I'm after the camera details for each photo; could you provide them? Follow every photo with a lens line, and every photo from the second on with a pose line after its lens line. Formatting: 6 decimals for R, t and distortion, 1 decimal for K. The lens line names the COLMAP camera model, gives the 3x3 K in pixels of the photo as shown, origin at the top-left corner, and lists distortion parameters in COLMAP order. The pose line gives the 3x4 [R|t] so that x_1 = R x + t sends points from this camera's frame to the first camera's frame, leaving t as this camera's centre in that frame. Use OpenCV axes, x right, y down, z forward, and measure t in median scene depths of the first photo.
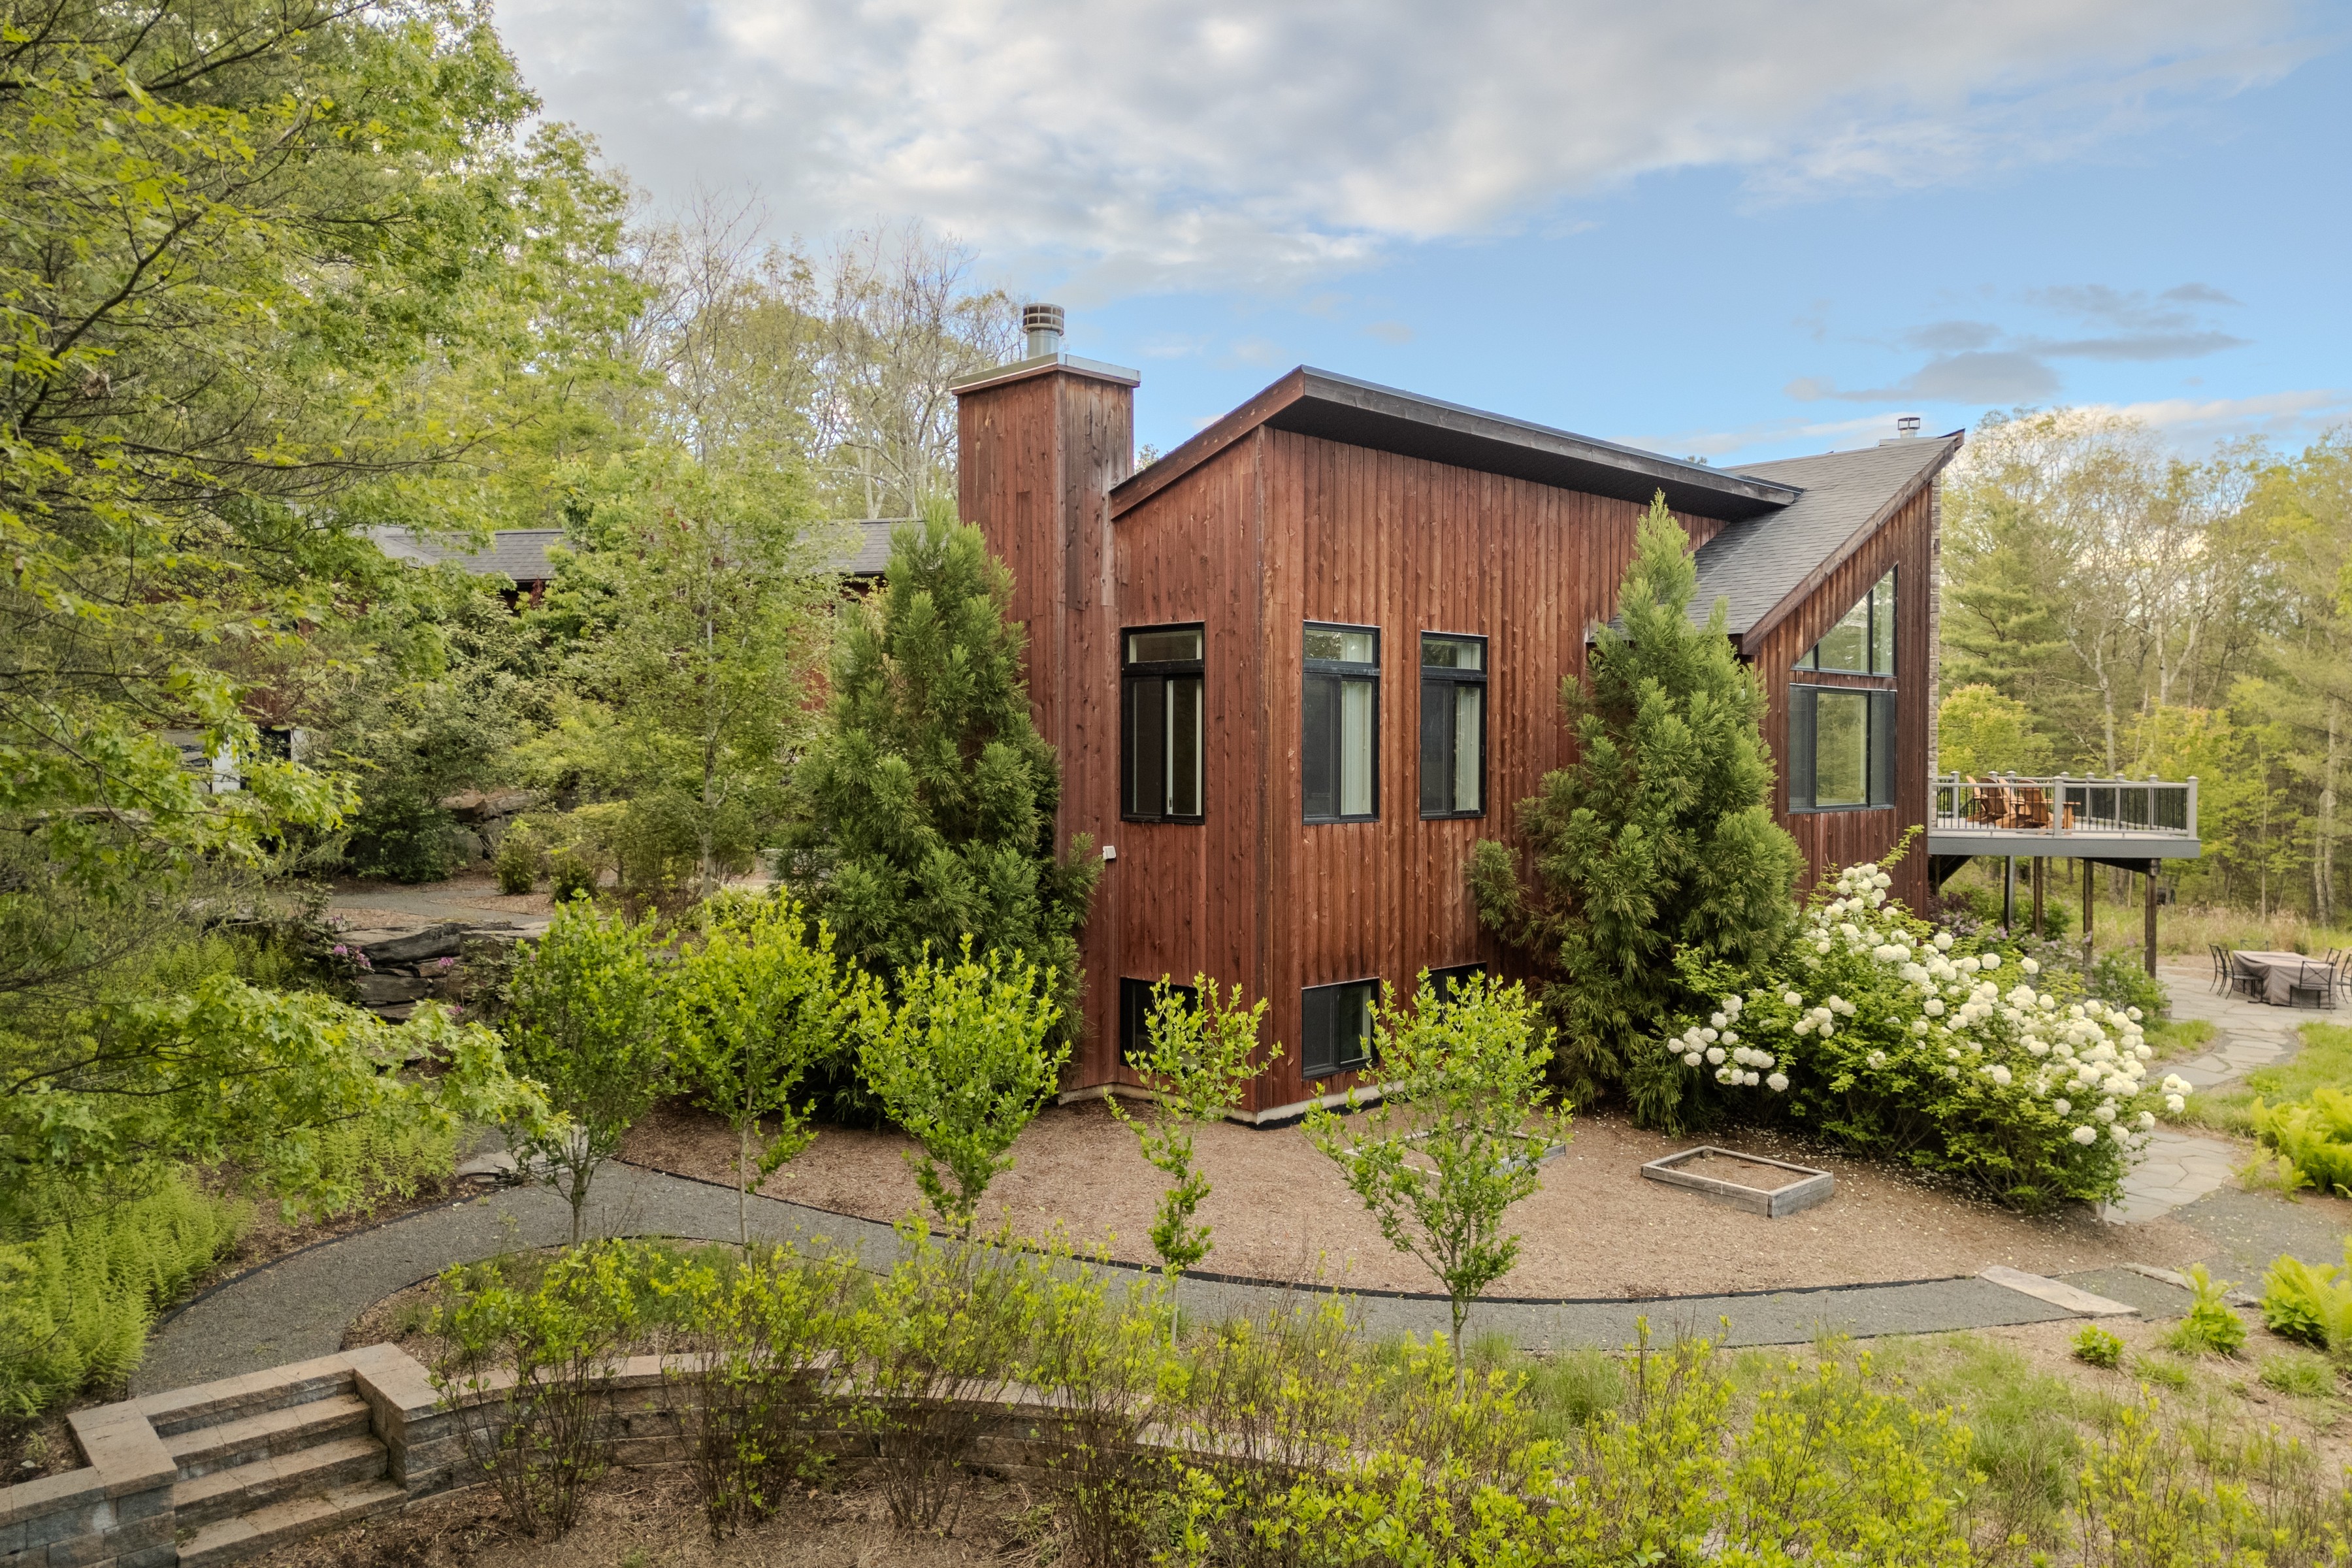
lens RADIAL K [[1626.8, 0, 1181.5], [0, 1626.8, 785.9], [0, 0, 1]] dist [0.083969, -0.098952]
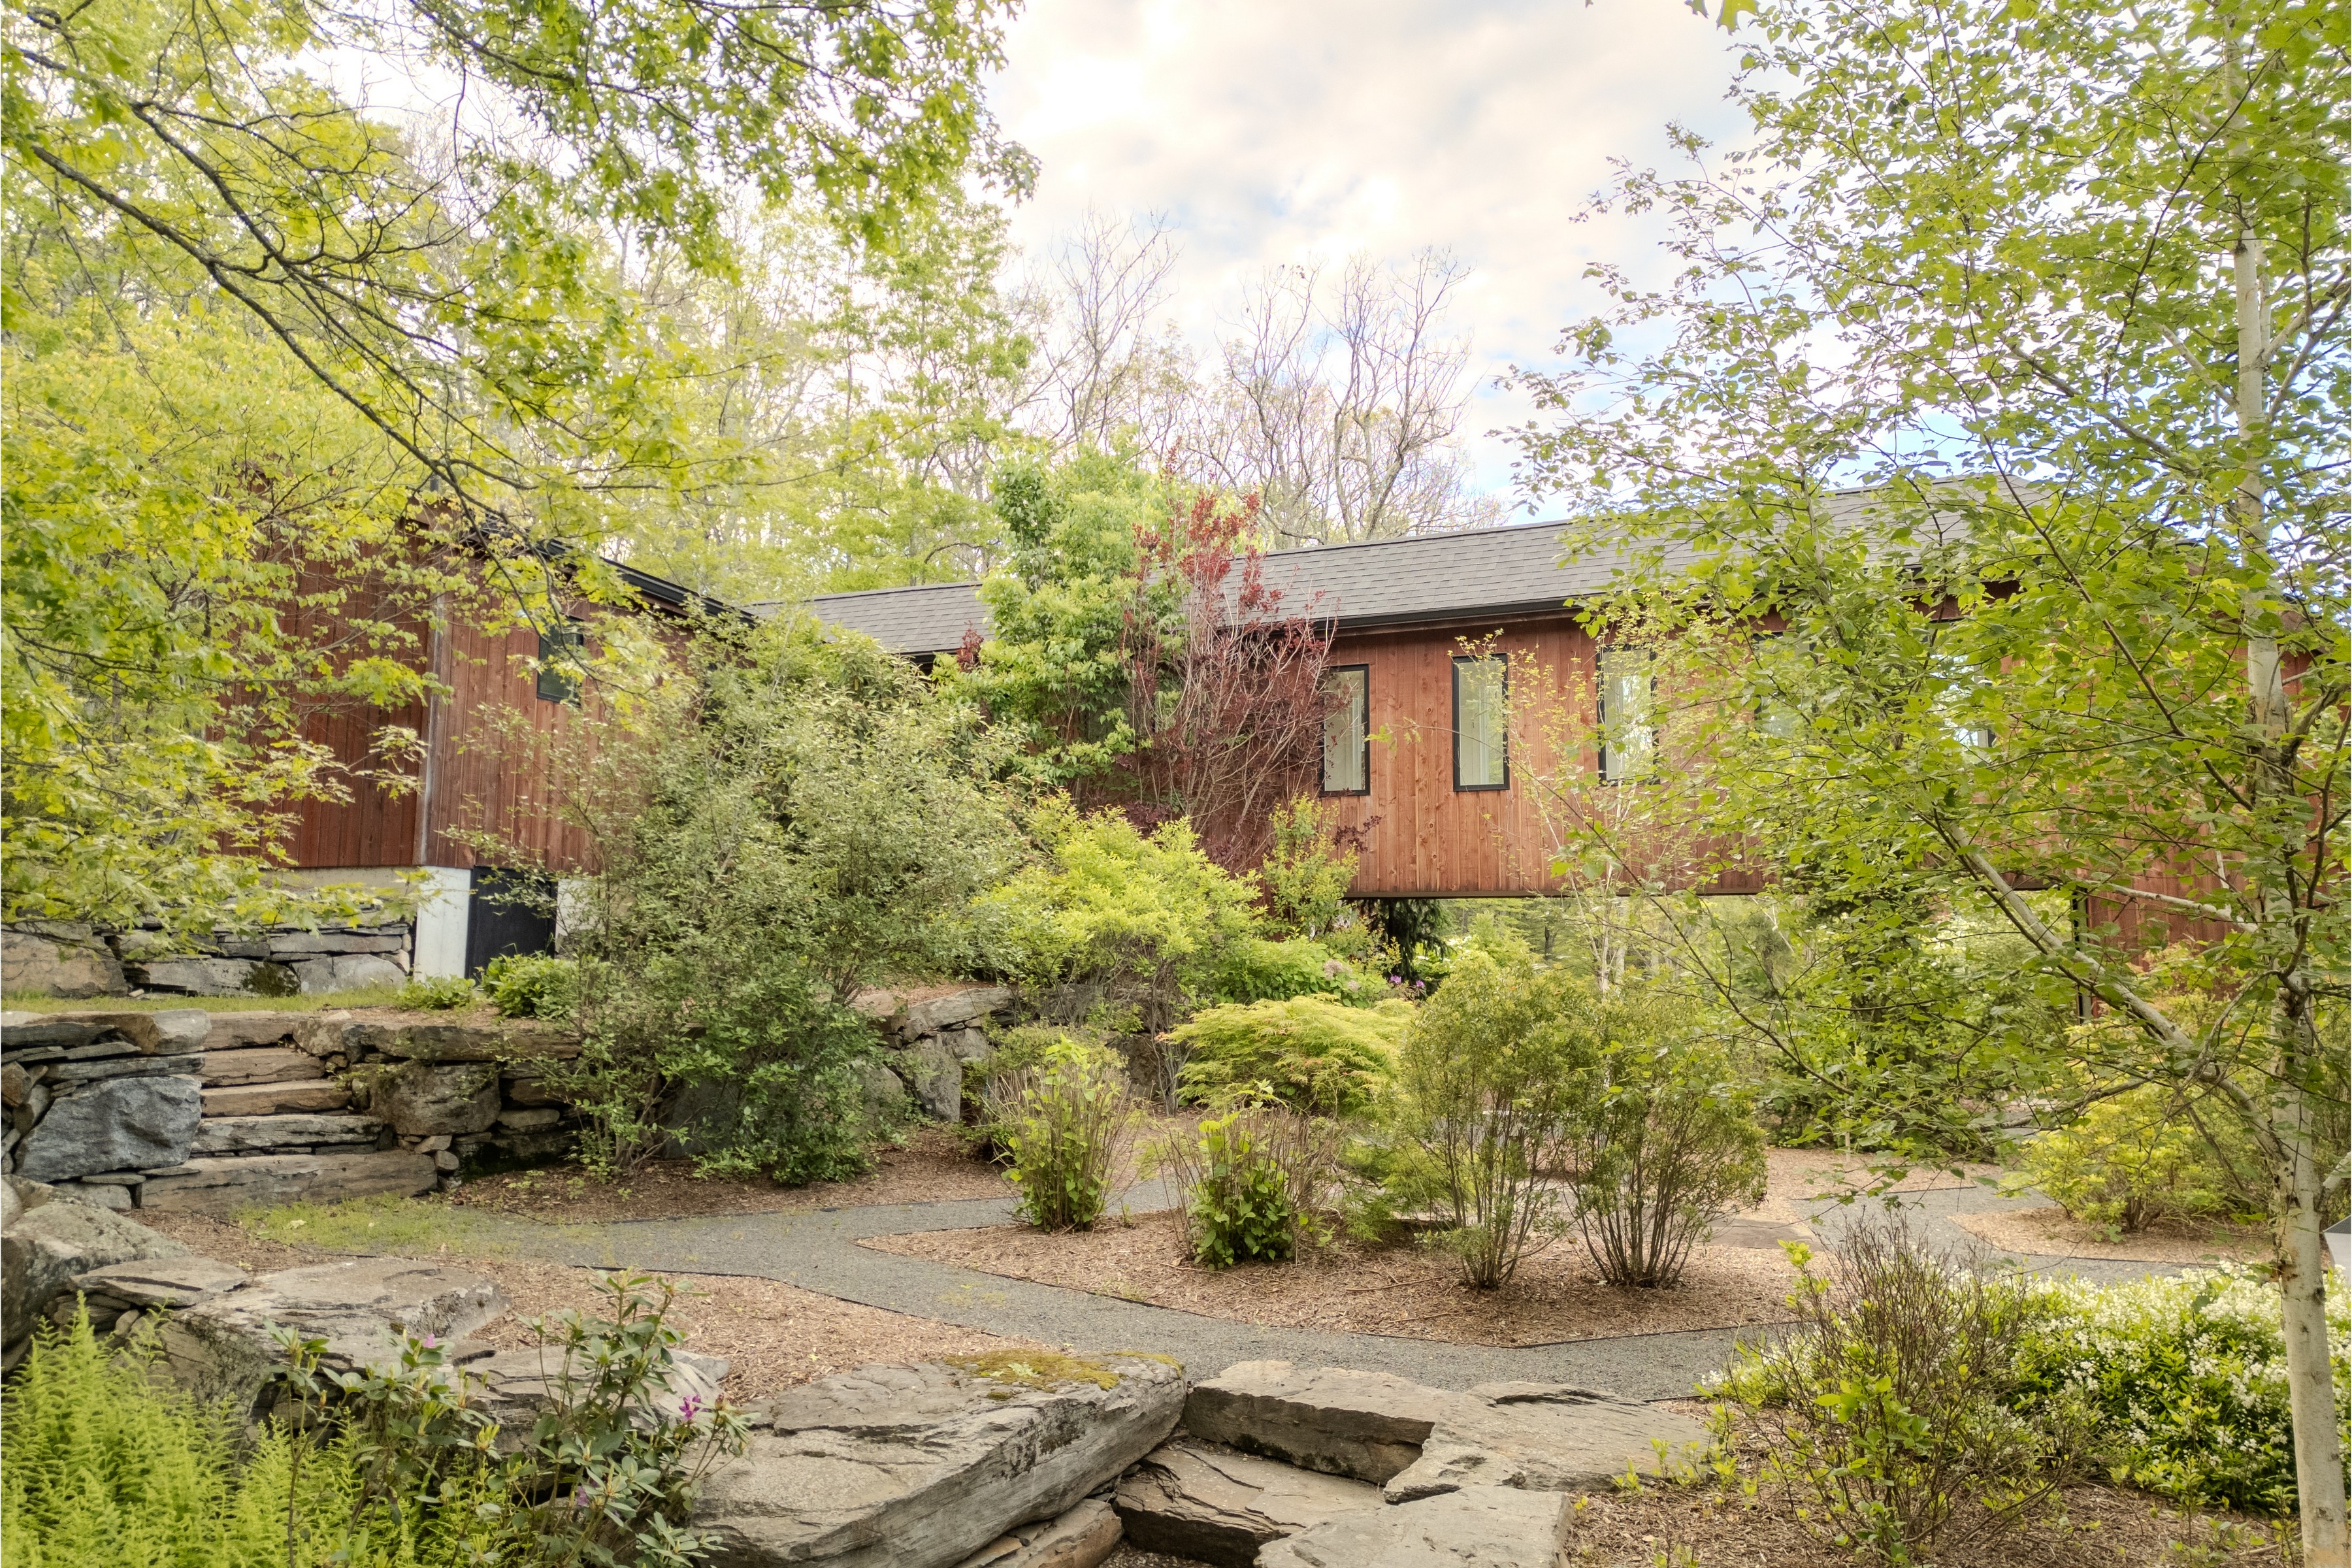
lens RADIAL K [[1626.8, 0, 1181.5], [0, 1626.8, 785.9], [0, 0, 1]] dist [0.083969, -0.098952]
pose [[0.992163, -0.007716, -0.124713, -0.450837], [-0.010050, 0.989930, -0.141202, 0.020712], [0.124547, 0.141349, 0.982094, 0.828334]]
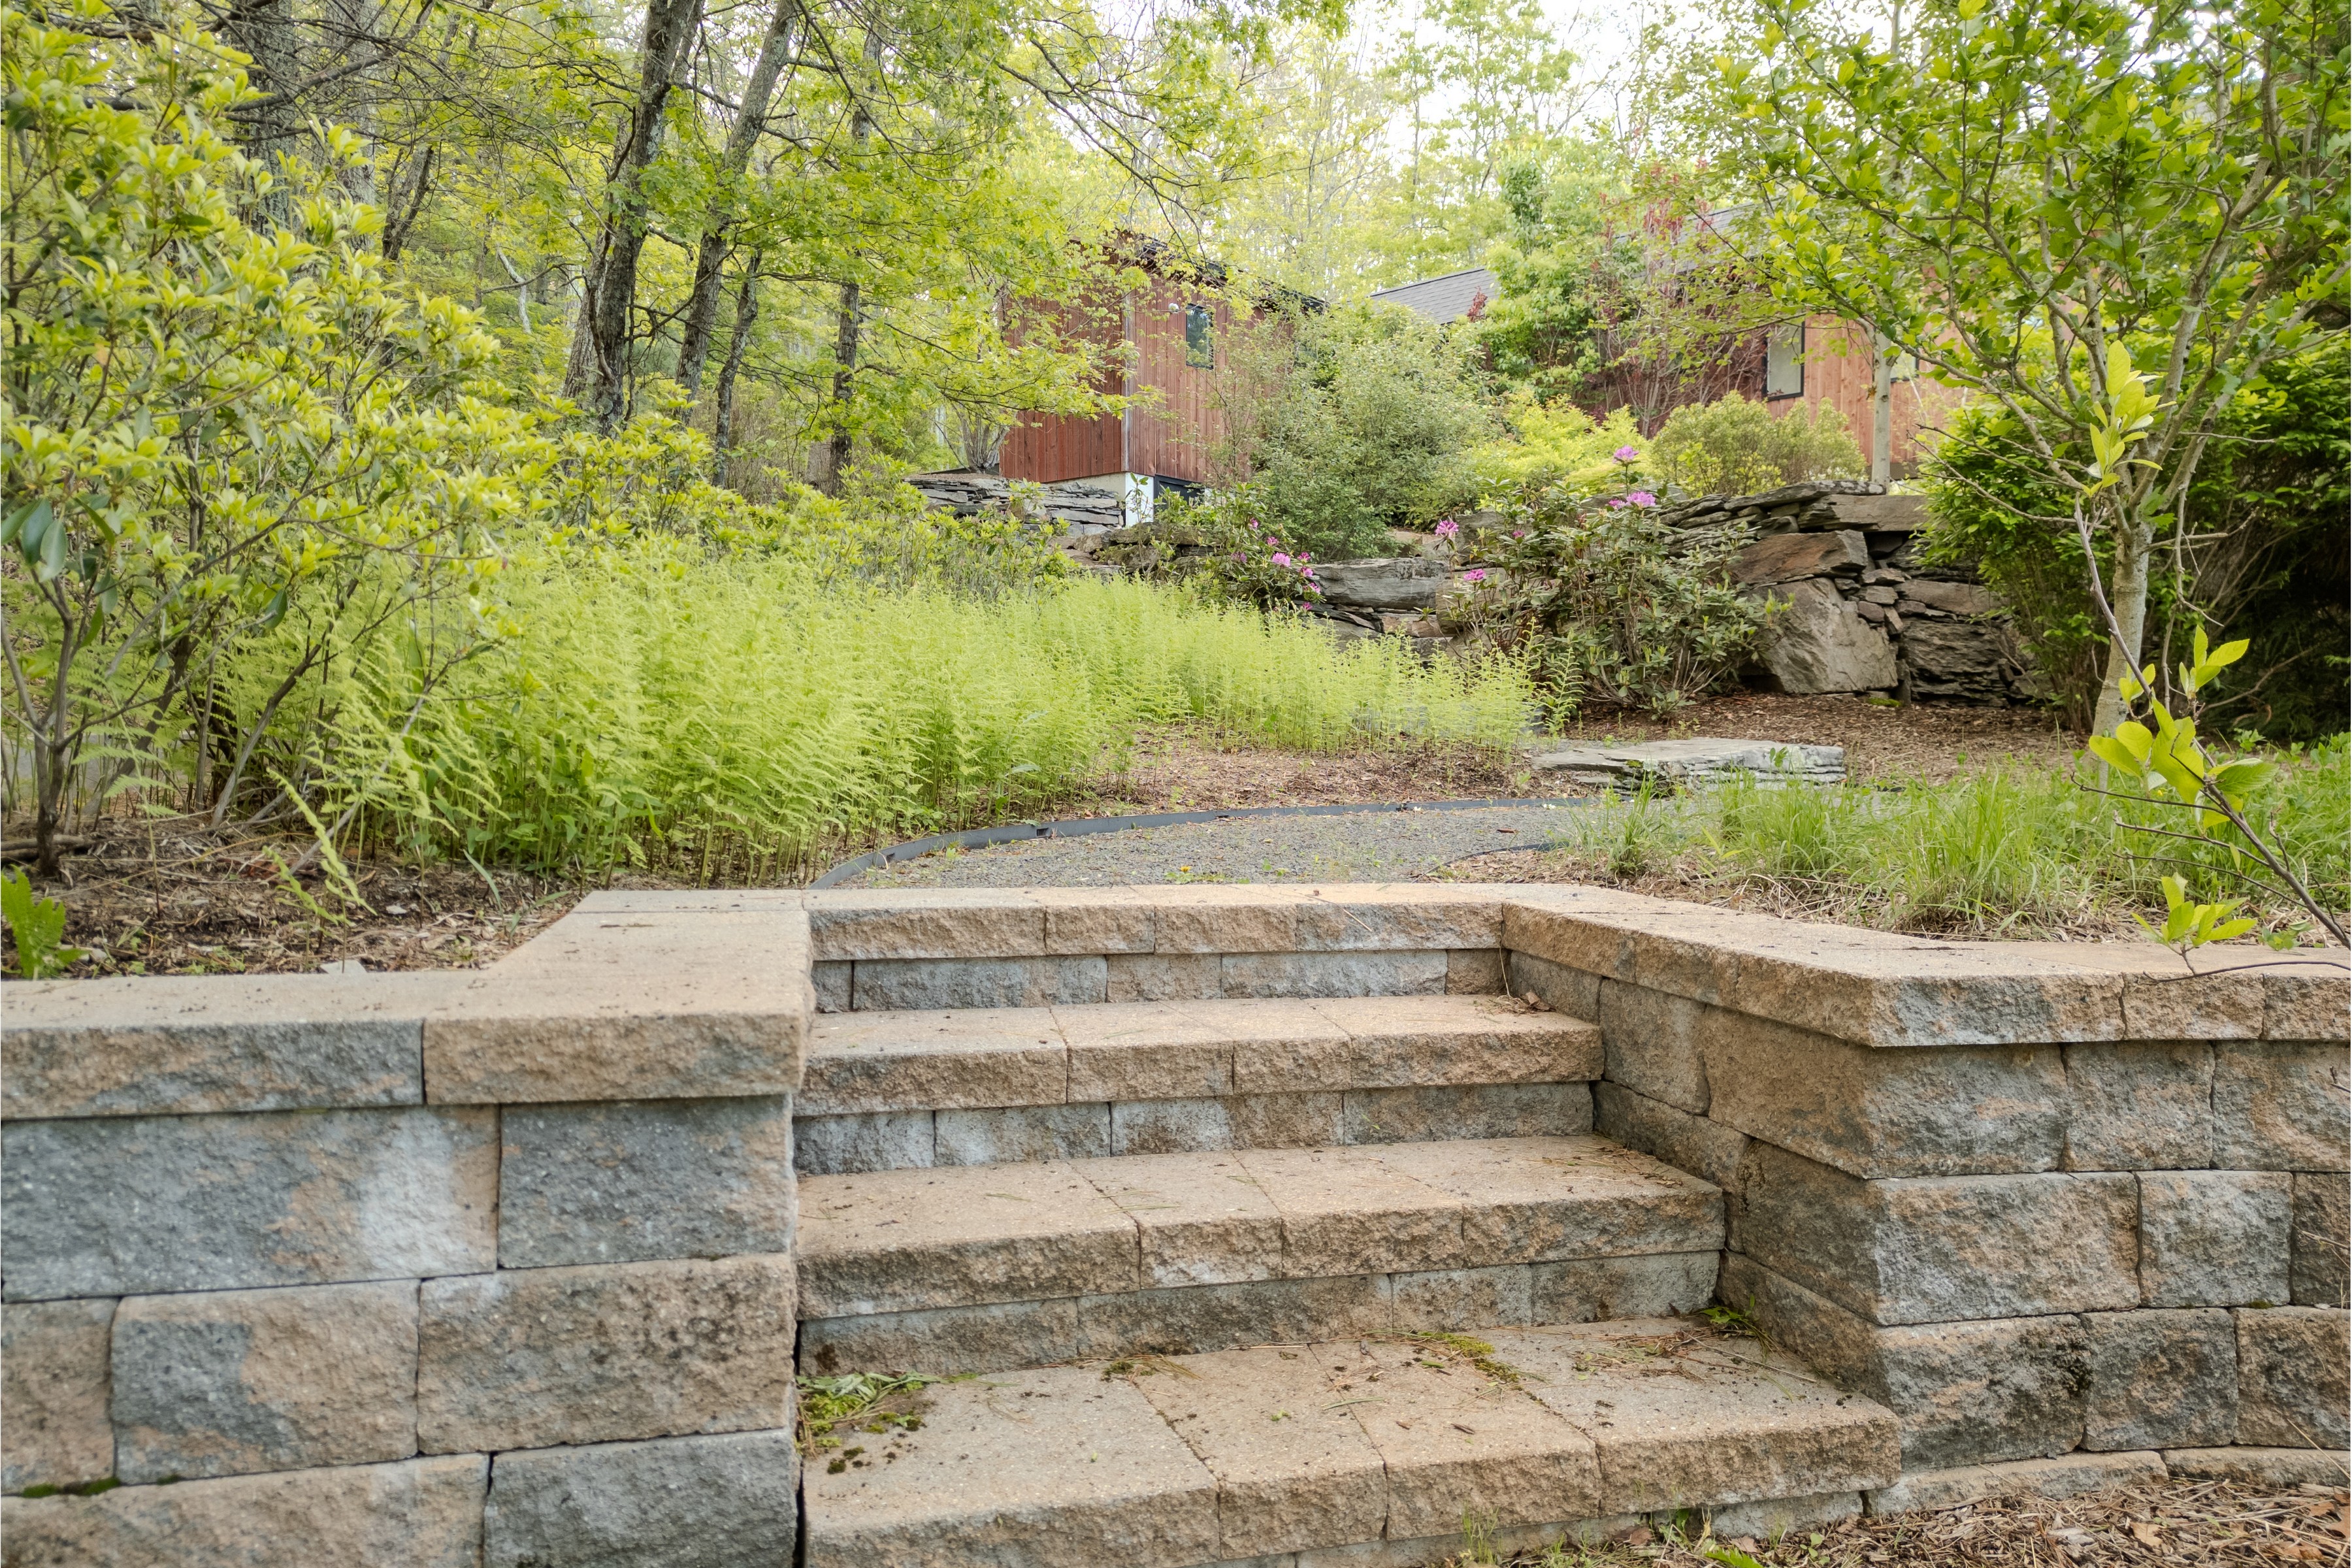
lens RADIAL K [[1626.8, 0, 1181.5], [0, 1626.8, 785.9], [0, 0, 1]] dist [0.083969, -0.098952]
pose [[0.878376, 0.015993, -0.477703, -0.252870], [-0.014764, 0.999871, 0.006328, 0.199548], [0.477743, 0.001494, 0.878498, 0.447886]]
